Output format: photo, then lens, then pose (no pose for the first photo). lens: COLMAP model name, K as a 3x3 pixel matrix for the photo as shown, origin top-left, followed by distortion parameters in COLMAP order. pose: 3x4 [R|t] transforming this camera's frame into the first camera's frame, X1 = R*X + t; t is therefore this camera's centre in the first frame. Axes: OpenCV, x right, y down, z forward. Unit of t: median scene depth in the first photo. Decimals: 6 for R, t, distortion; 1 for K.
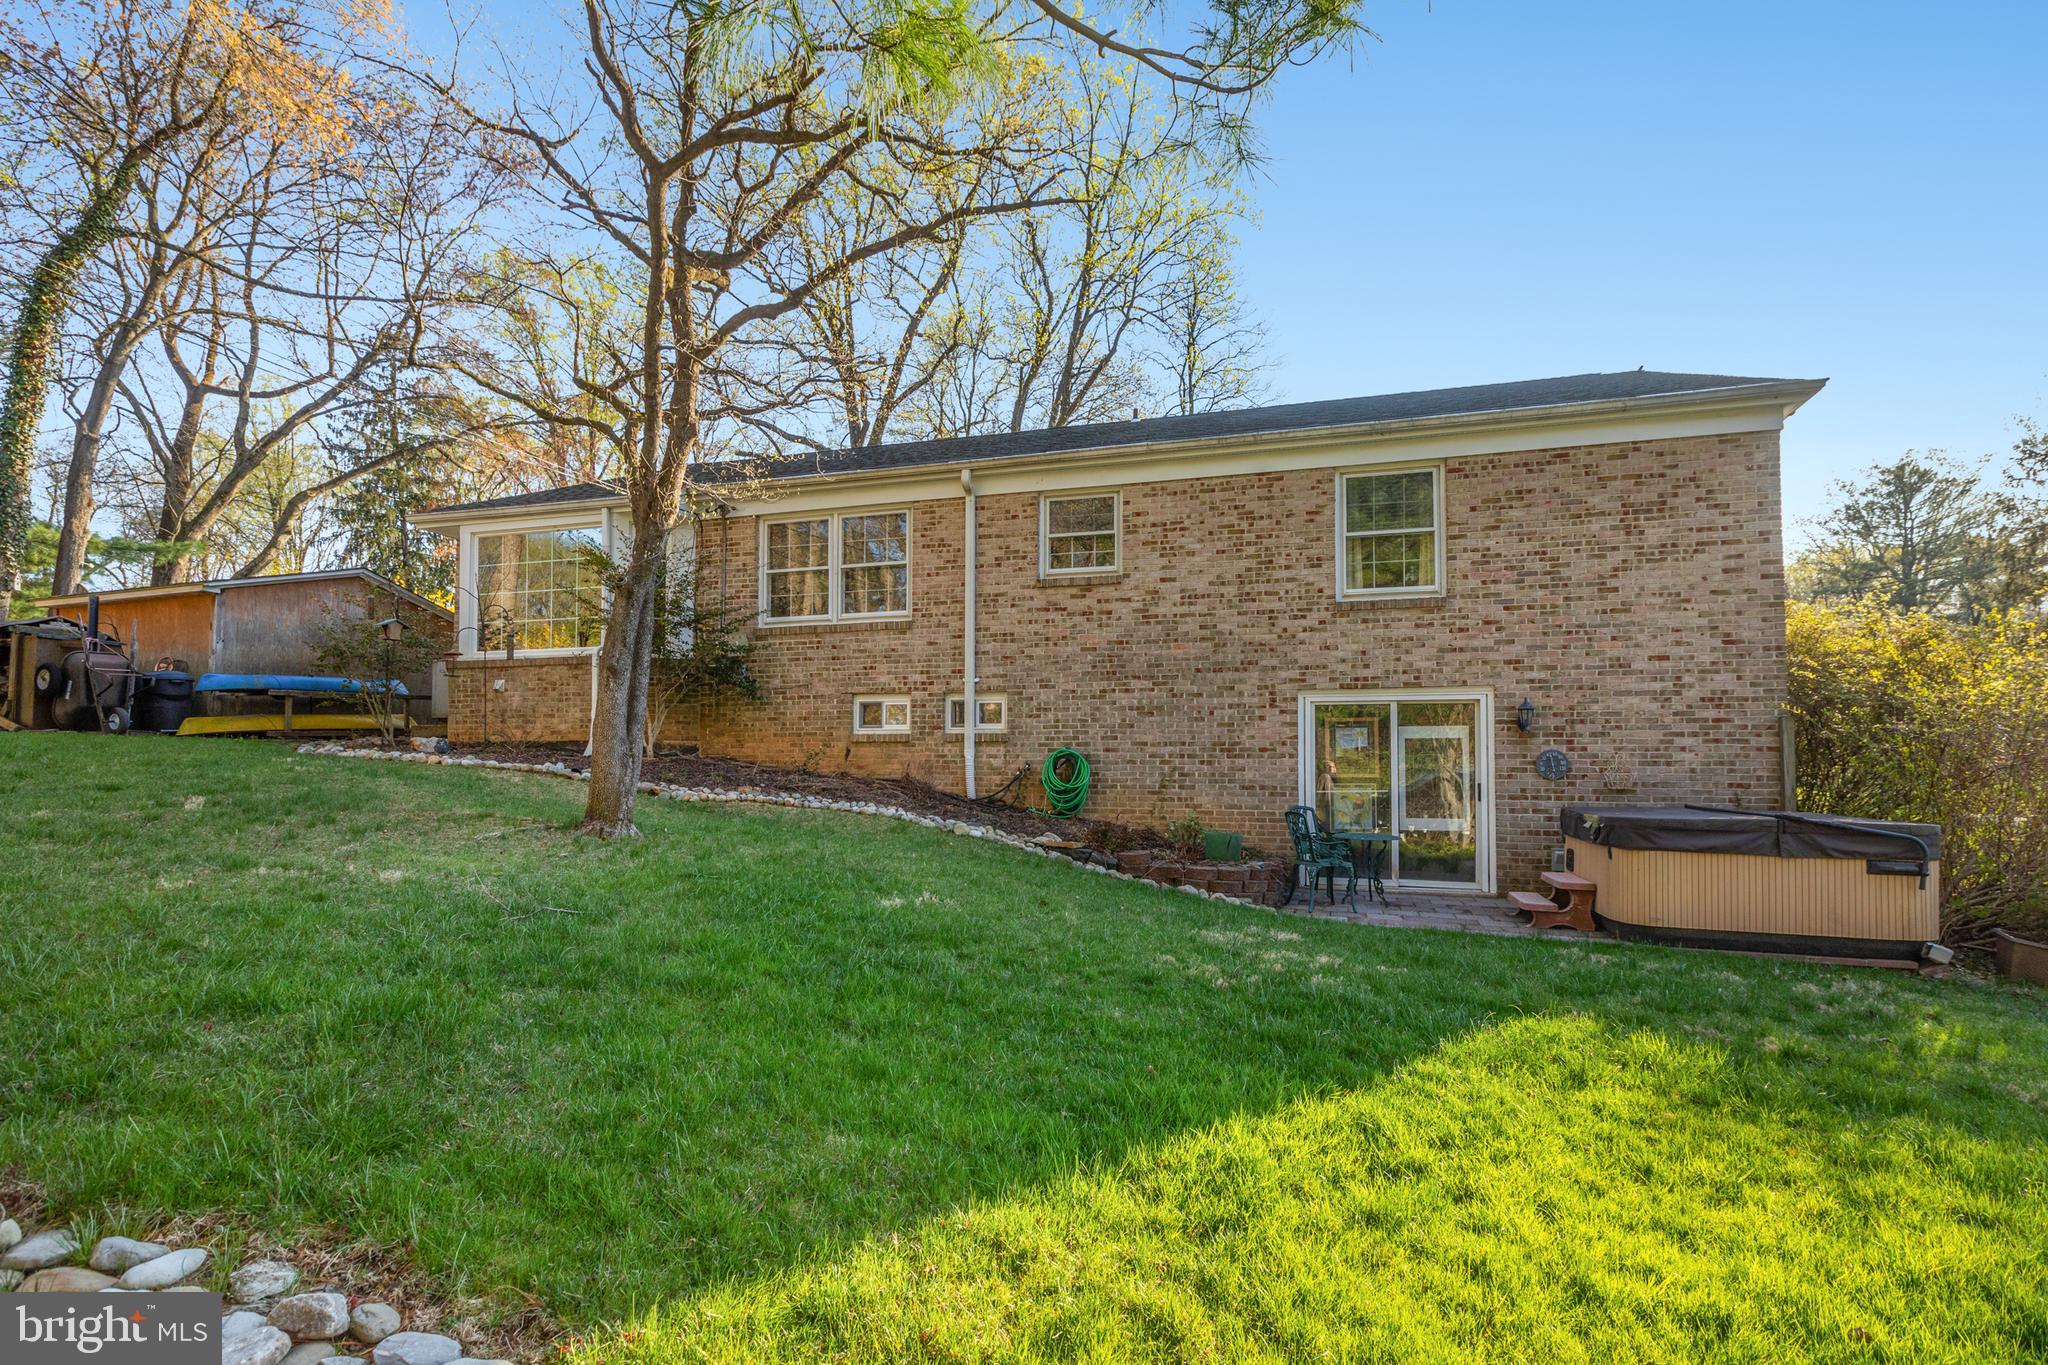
lens RADIAL K [[1066.5, 0, 1019.4], [0, 1066.5, 722.0], [0, 0, 1]] dist [-0.011344, 0.015750]
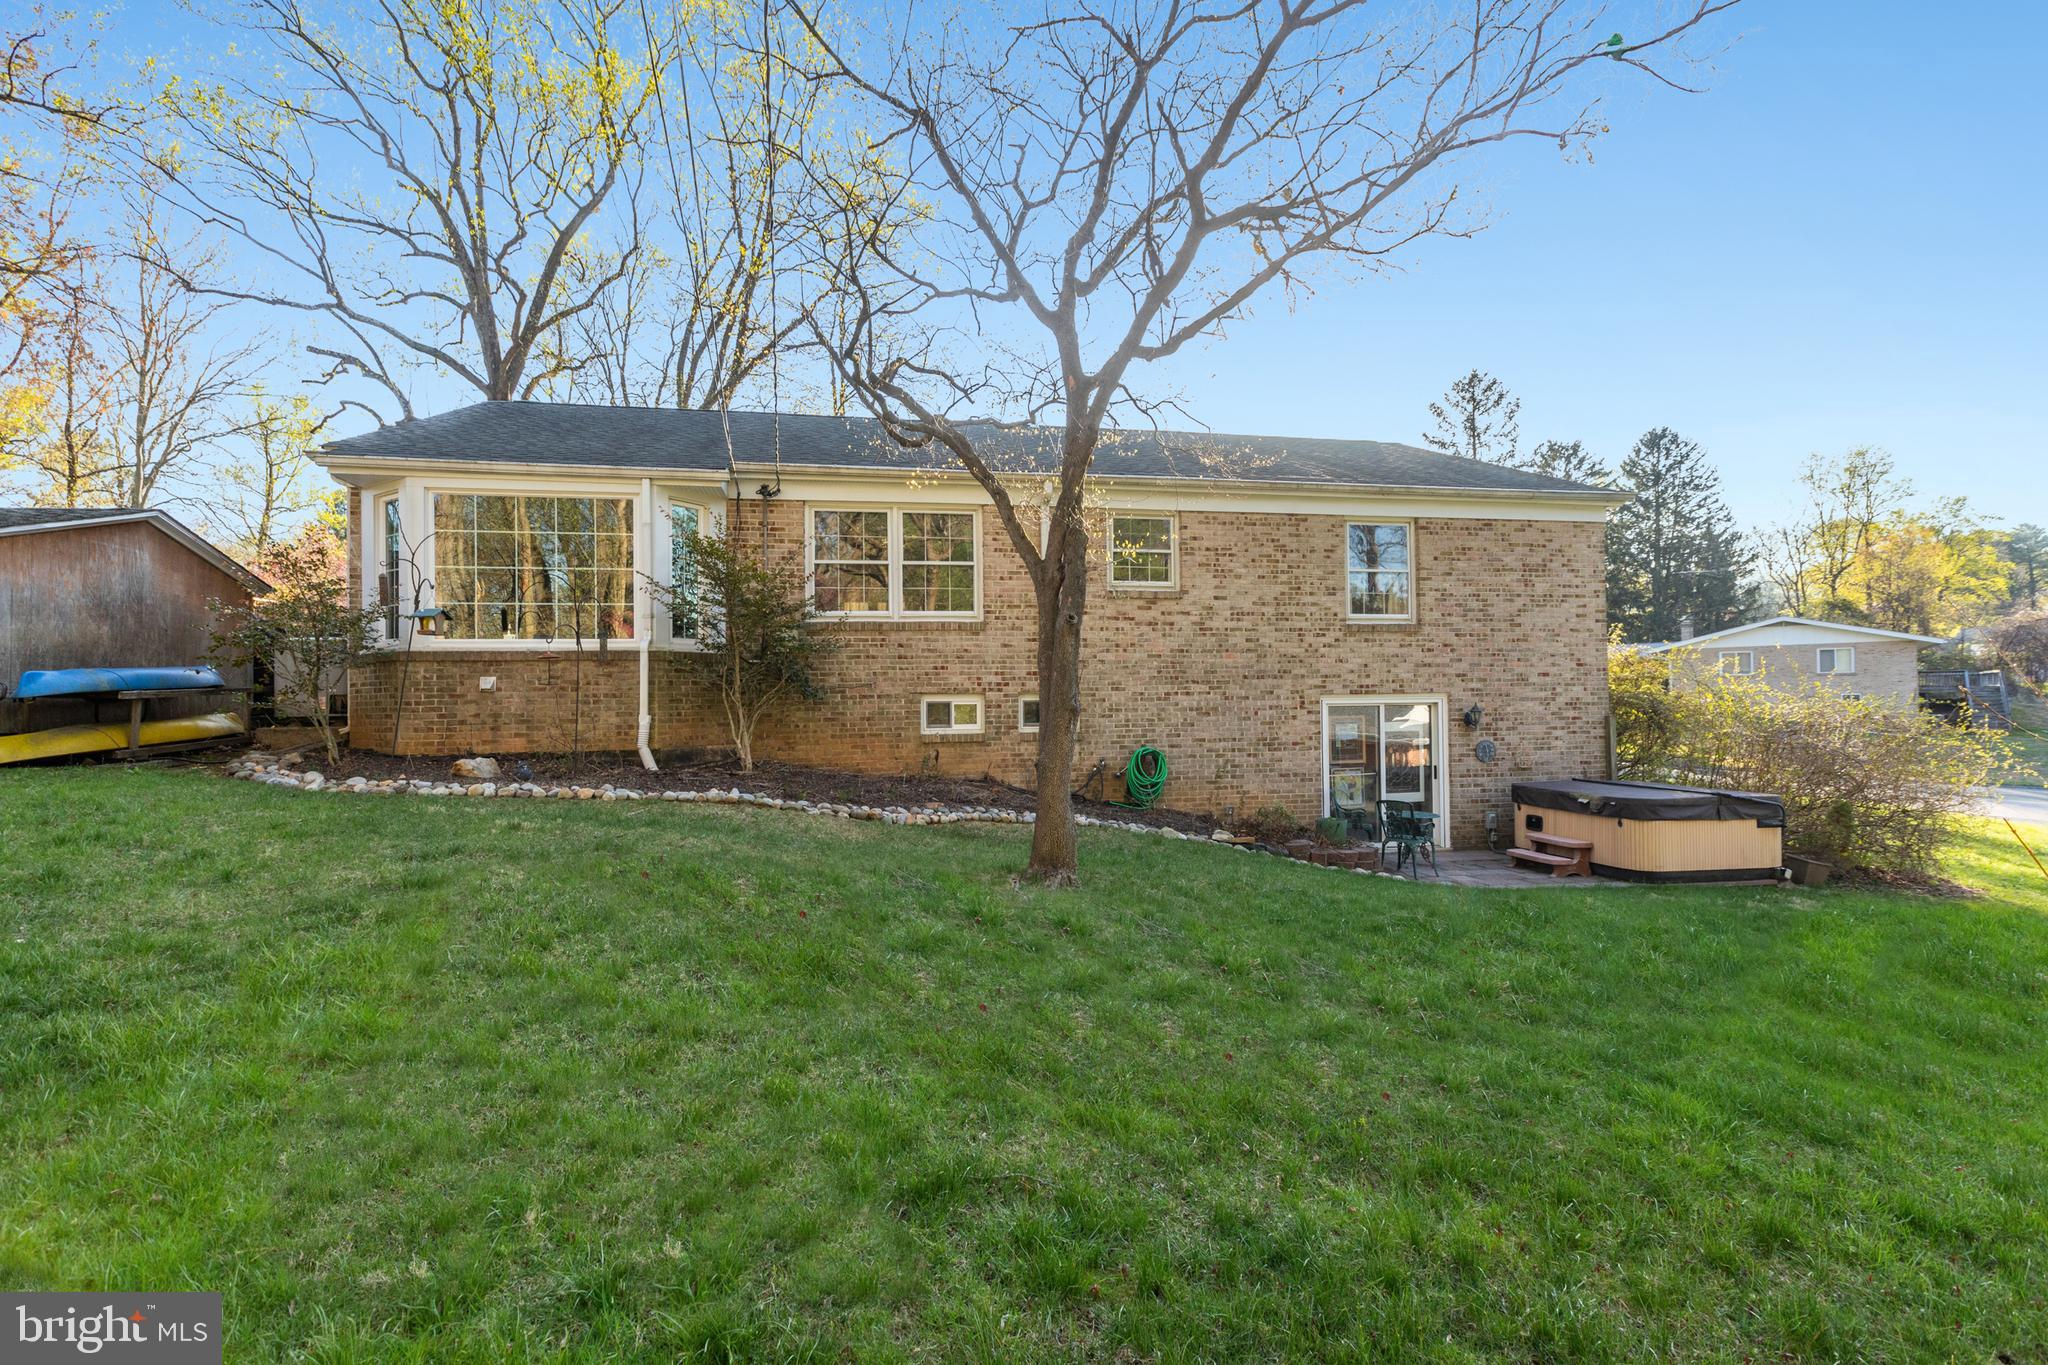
lens RADIAL K [[995.8, 0, 1053.4], [0, 995.8, 673.5], [0, 0, 1]] dist [0.002957, -0.000300]
pose [[0.864224, 0.002063, 0.503103, -0.614098], [-0.009794, 0.999871, 0.012724, -0.069186], [-0.503012, -0.015923, 0.864133, 0.168768]]
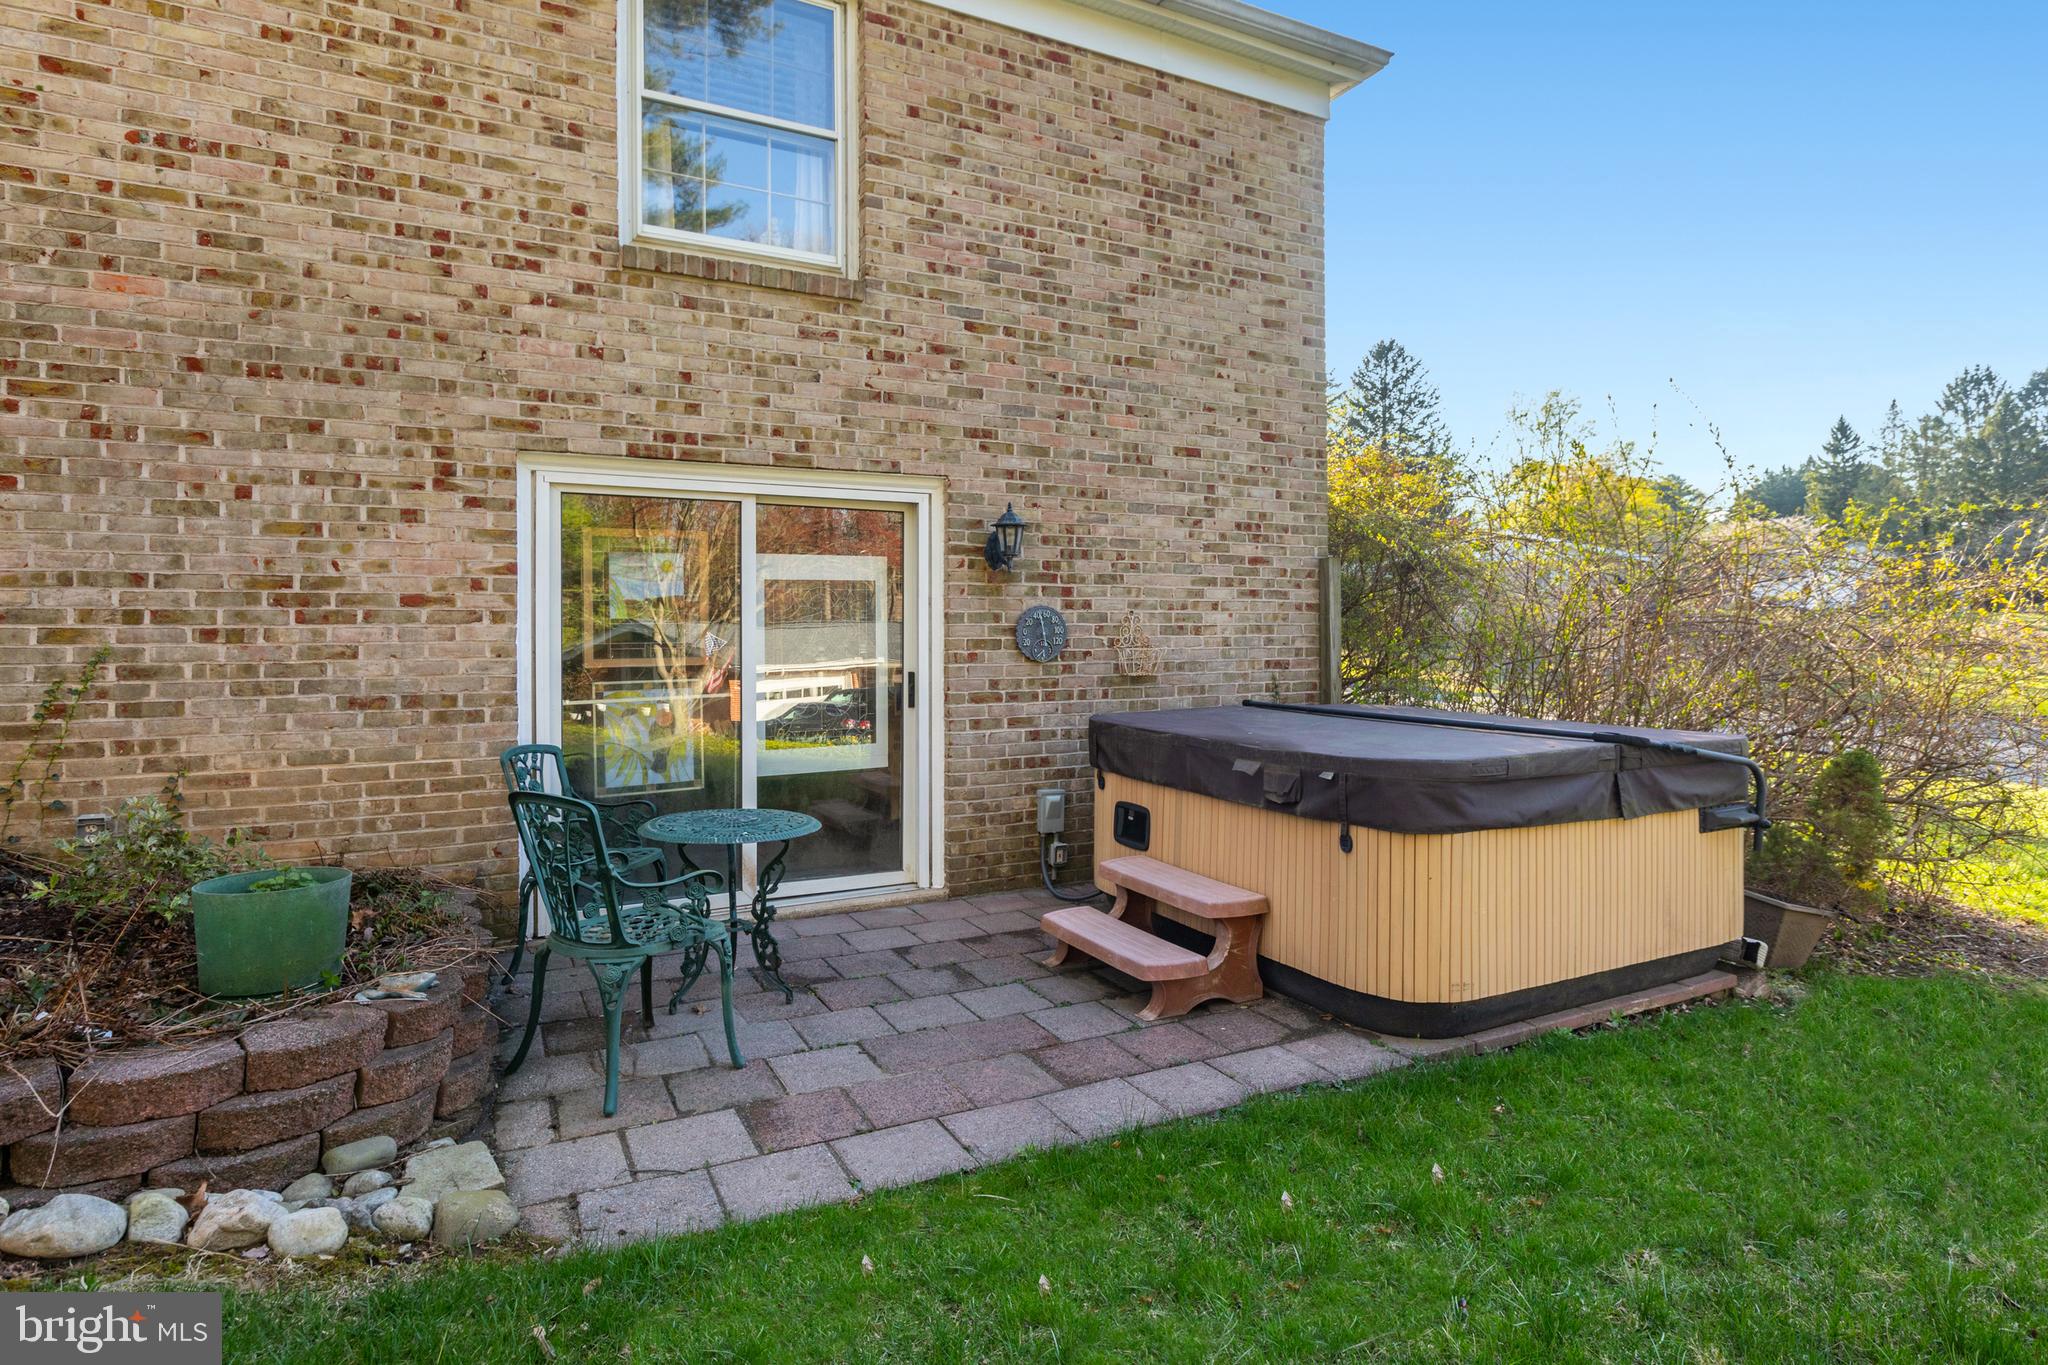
lens RADIAL K [[1084.1, 0, 1095.9], [0, 1084.1, 626.6], [0, 0, 1]] dist [0.002298, -0.000879]
pose [[0.684212, -0.006150, 0.729257, 0.120816], [-0.024771, 0.999191, 0.031668, 0.018215], [-0.728863, -0.039732, 0.683506, 0.596443]]
